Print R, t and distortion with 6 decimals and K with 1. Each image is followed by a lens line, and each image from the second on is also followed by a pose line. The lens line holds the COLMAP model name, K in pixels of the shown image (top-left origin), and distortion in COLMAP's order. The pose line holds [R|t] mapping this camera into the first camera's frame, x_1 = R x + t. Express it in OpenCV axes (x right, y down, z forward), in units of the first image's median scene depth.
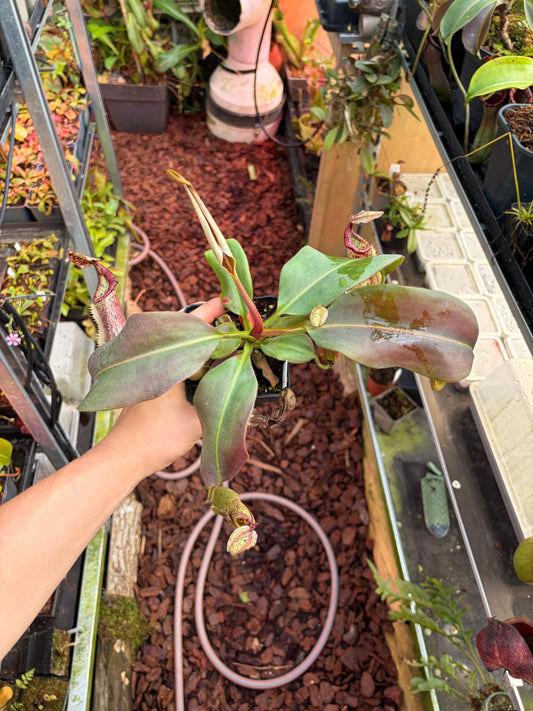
lens RADIAL K [[559.9, 0, 265.7], [0, 559.9, 357.1], [0, 0, 1]] dist [0.022025, -0.037246]
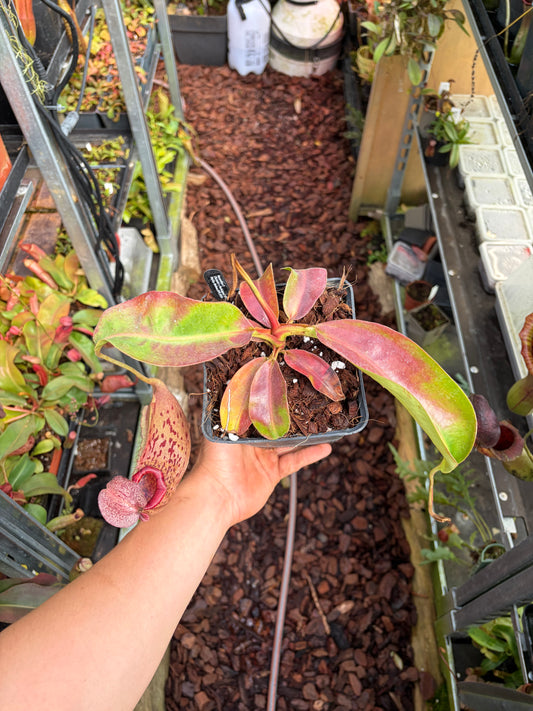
lens RADIAL K [[559.9, 0, 264.3], [0, 559.9, 353.8], [0, 0, 1]] dist [0.022025, -0.037246]
pose [[0.994493, 0.056912, -0.087999, 0.021265], [-0.051733, 0.996854, 0.060055, 0.110258], [0.091140, -0.055172, 0.994309, -0.084536]]
